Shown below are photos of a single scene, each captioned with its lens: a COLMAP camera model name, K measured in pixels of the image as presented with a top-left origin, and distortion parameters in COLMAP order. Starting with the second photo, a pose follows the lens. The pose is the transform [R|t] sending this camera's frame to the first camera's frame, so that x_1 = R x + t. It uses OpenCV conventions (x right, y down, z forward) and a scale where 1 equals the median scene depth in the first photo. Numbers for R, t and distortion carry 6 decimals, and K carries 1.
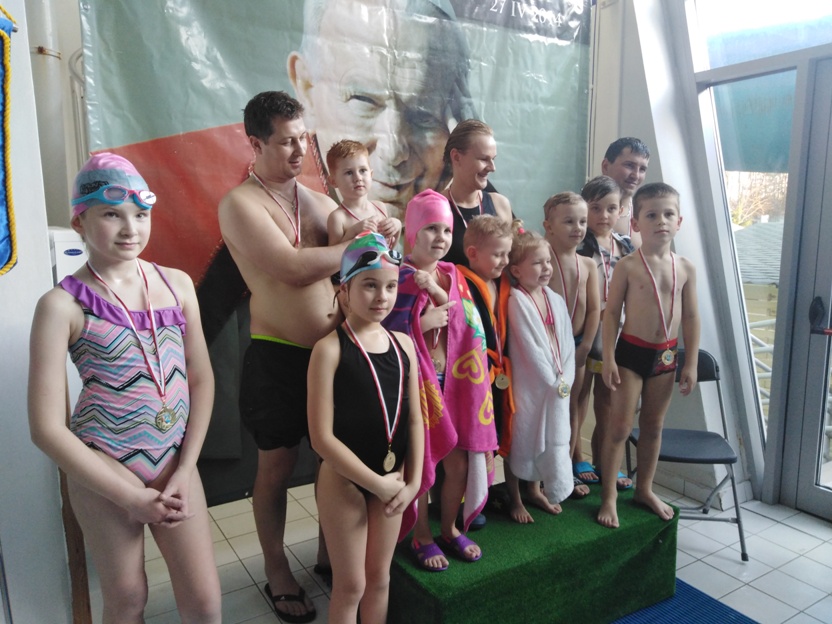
lens RADIAL K [[617.0, 0, 419.1], [0, 617.0, 310.7], [0, 0, 1]] dist [0.013140, 0.000486]
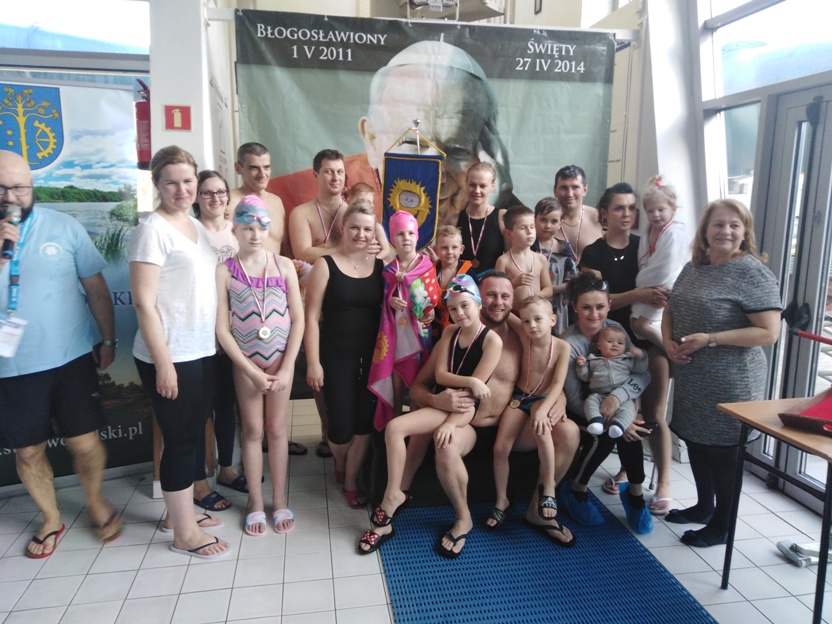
lens RADIAL K [[617.0, 0, 414.4], [0, 617.0, 311.2], [0, 0, 1]] dist [0.013140, 0.000486]
pose [[0.929575, 0.066495, -0.362586, 0.452124], [-0.057199, 0.997702, 0.036327, 0.005735], [0.364168, -0.013029, 0.931242, -0.360597]]
